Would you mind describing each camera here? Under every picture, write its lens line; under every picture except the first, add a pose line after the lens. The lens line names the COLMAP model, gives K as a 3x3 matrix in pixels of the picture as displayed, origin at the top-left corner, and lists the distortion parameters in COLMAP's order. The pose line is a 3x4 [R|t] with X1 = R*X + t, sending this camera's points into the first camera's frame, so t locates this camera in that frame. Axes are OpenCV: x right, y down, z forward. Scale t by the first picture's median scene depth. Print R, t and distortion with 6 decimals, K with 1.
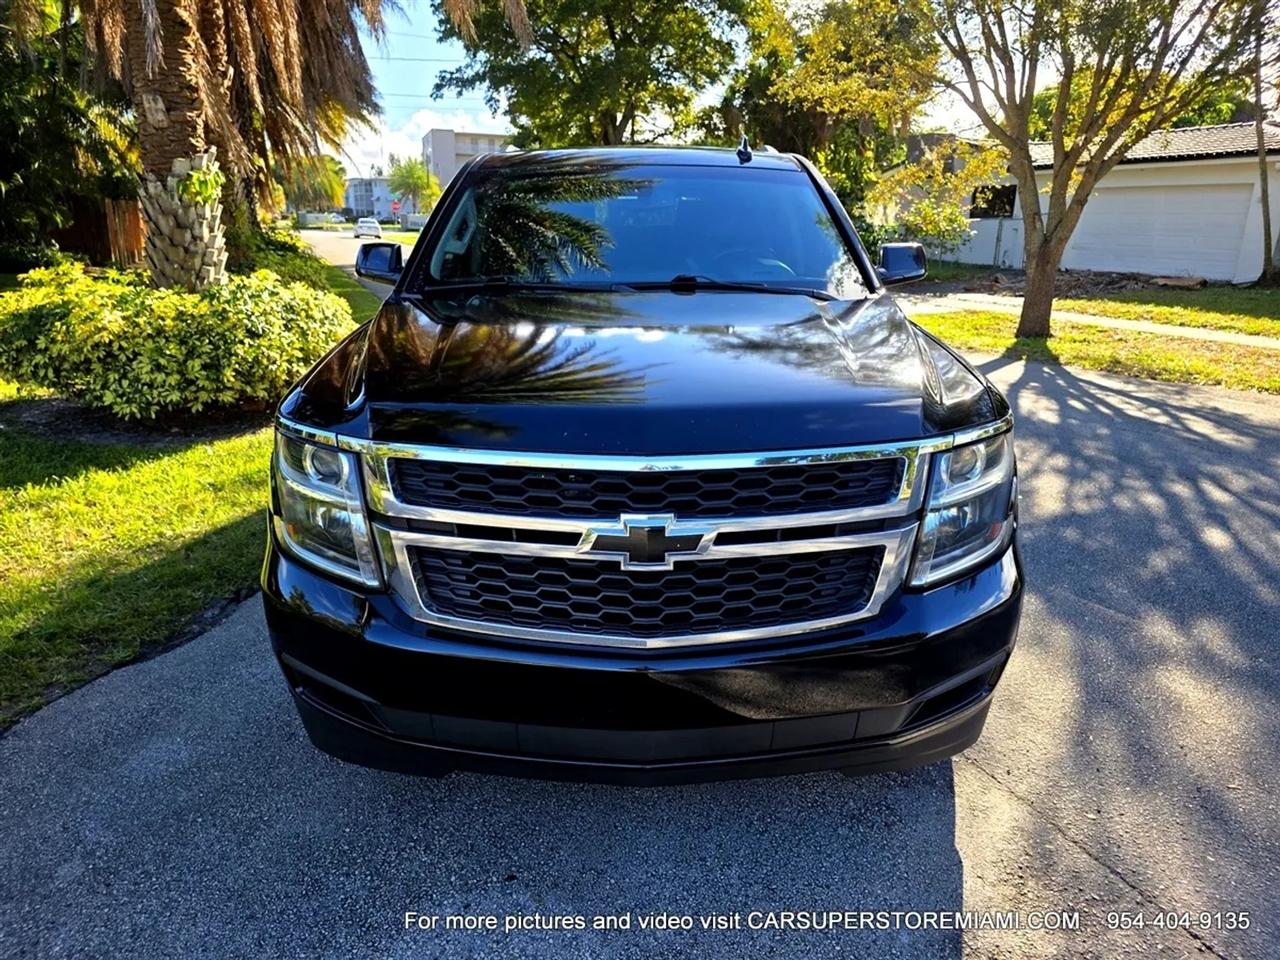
lens RADIAL K [[853.1, 0, 634.6], [0, 853.1, 490.4], [0, 0, 1]] dist [0.074266, -0.065056]
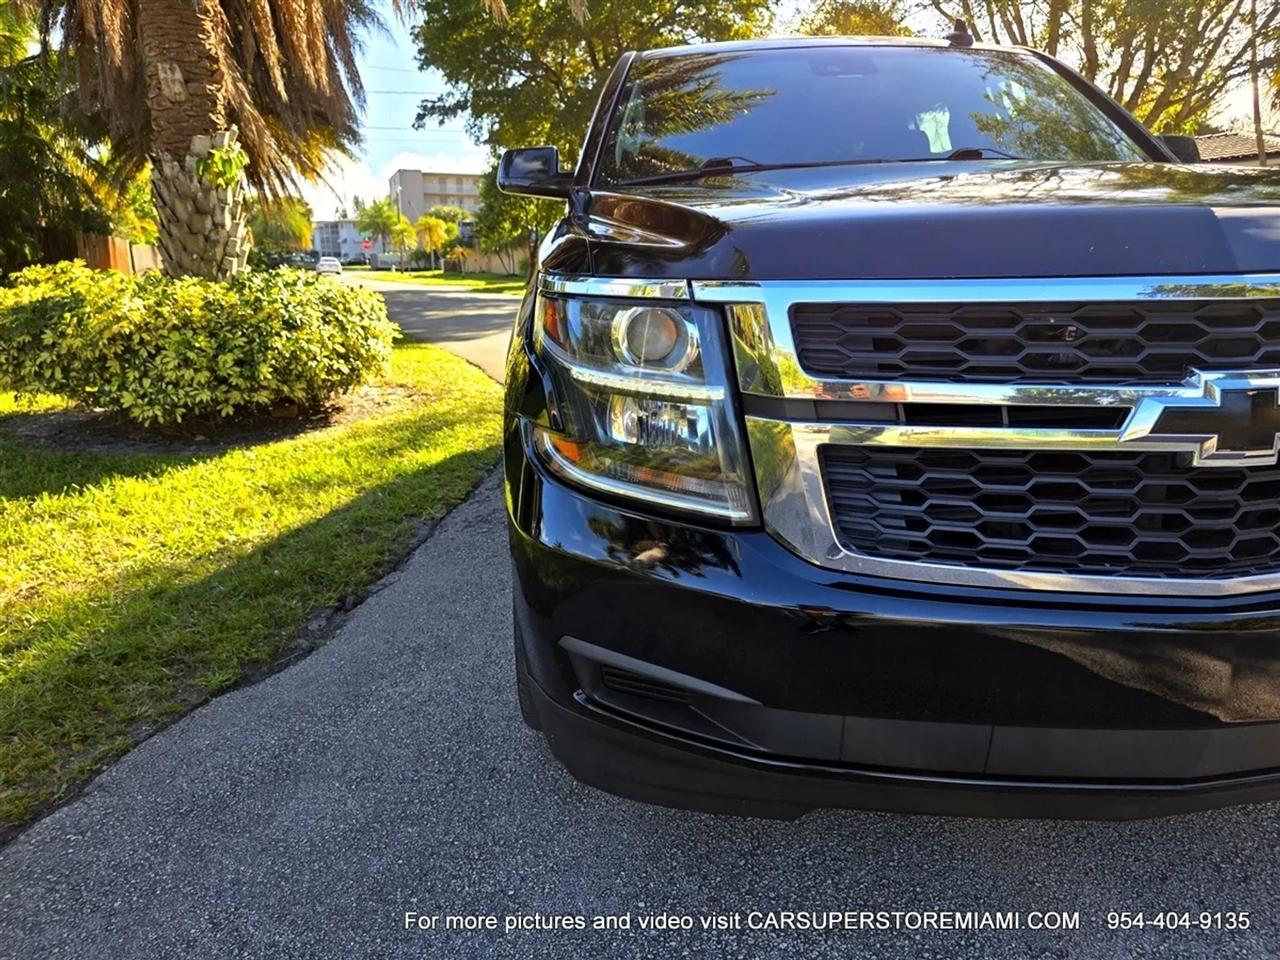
lens RADIAL K [[852.8, 0, 644.8], [0, 852.8, 491.4], [0, 0, 1]] dist [0.070664, -0.064271]
pose [[0.998477, -0.033721, 0.043658, -0.126773], [0.035407, 0.998634, -0.038434, 0.035230], [-0.042302, 0.039921, 0.998307, 0.114762]]
